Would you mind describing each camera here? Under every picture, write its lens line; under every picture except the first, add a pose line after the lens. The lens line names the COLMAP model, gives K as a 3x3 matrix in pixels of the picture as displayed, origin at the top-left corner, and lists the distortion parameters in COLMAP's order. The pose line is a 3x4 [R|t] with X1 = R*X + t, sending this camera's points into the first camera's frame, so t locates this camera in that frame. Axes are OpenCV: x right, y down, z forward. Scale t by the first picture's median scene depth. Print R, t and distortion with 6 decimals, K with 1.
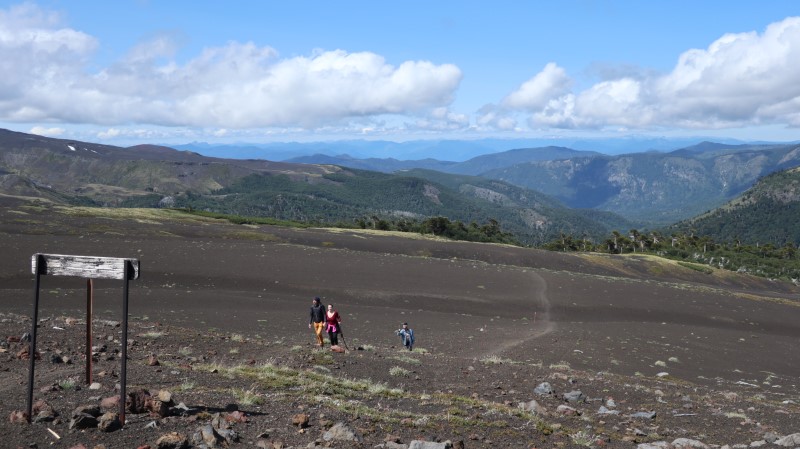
lens RADIAL K [[793.5, 0, 399.6], [0, 793.5, 223.8], [0, 0, 1]] dist [0.010539, 0.000000]
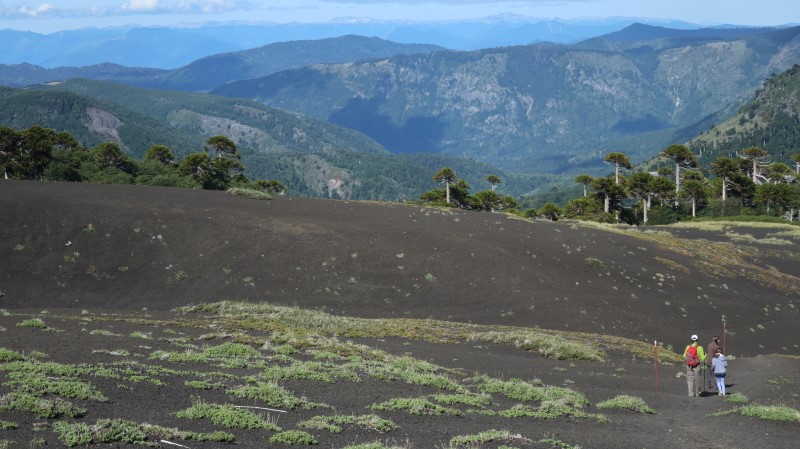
lens RADIAL K [[981.1, 0, 400.3], [0, 981.1, 222.7], [0, 0, 1]] dist [-0.035259, 0.000000]
pose [[0.963662, -0.032222, 0.265173, 0.053793], [0.029985, 0.999472, 0.012481, 0.016208], [-0.265435, -0.004076, 0.964120, 0.403406]]
